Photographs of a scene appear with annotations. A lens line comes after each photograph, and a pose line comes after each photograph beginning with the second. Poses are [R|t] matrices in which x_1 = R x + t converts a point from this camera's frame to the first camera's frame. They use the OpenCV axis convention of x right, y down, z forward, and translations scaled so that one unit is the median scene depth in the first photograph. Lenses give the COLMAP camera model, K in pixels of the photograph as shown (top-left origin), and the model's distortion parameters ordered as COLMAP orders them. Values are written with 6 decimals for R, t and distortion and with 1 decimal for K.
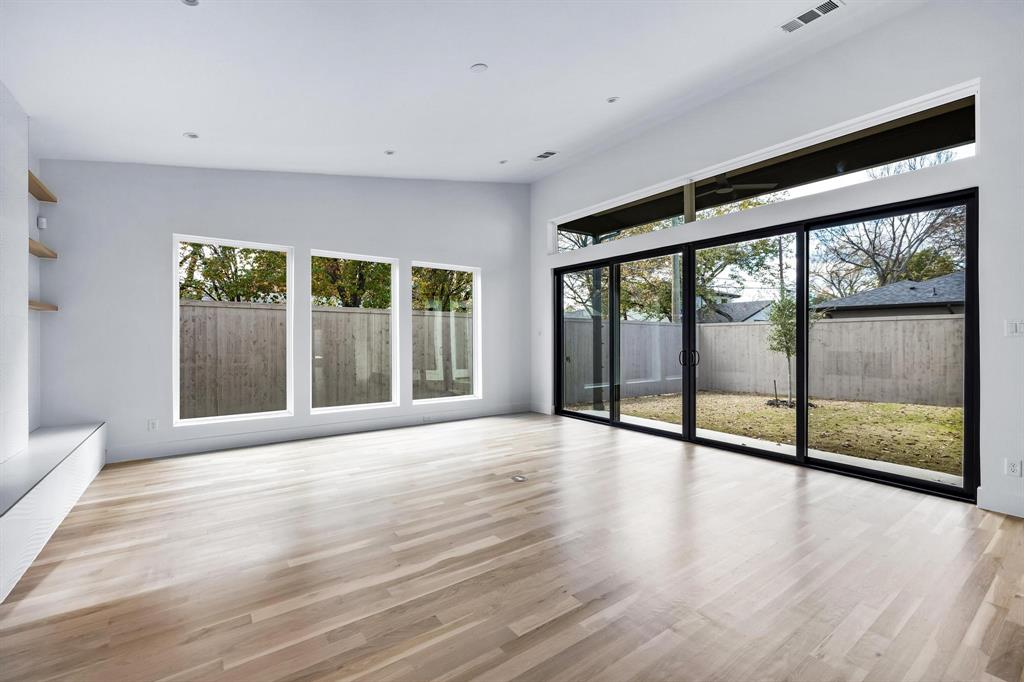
lens RADIAL K [[434.4, 0, 507.9], [0, 434.4, 340.1], [0, 0, 1]] dist [-0.000075, -0.000057]
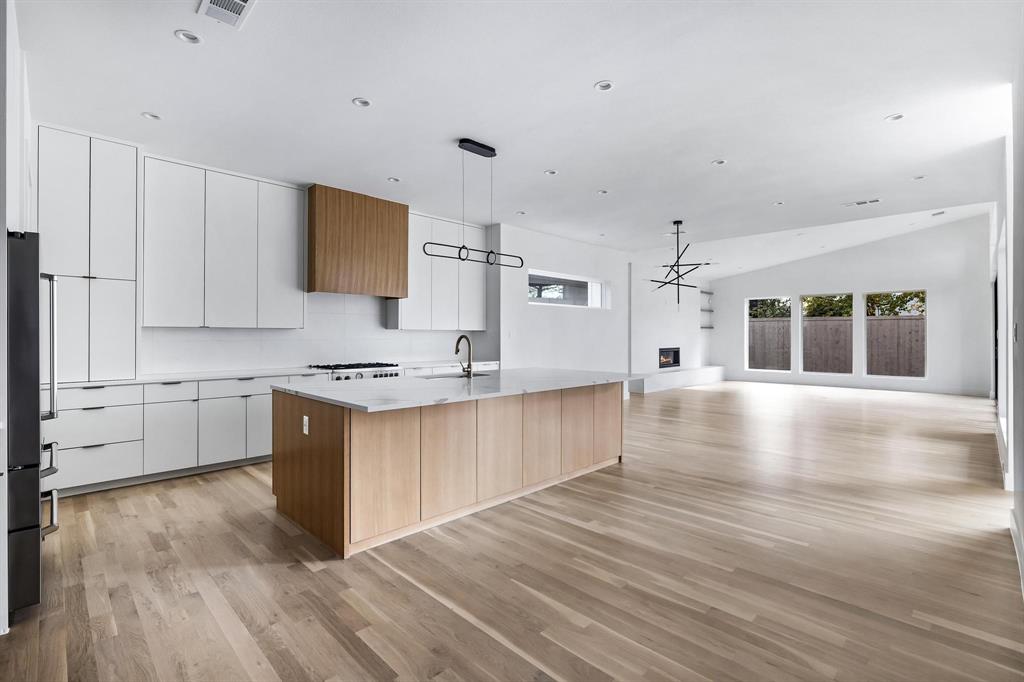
lens RADIAL K [[462.7, 0, 508.5], [0, 462.7, 336.9], [0, 0, 1]] dist [-0.002022, 0.001087]
pose [[0.158574, 0.002963, -0.987343, 1.313449], [-0.004085, 0.999989, 0.002345, -0.005984], [0.987339, 0.003662, 0.158585, -0.643591]]
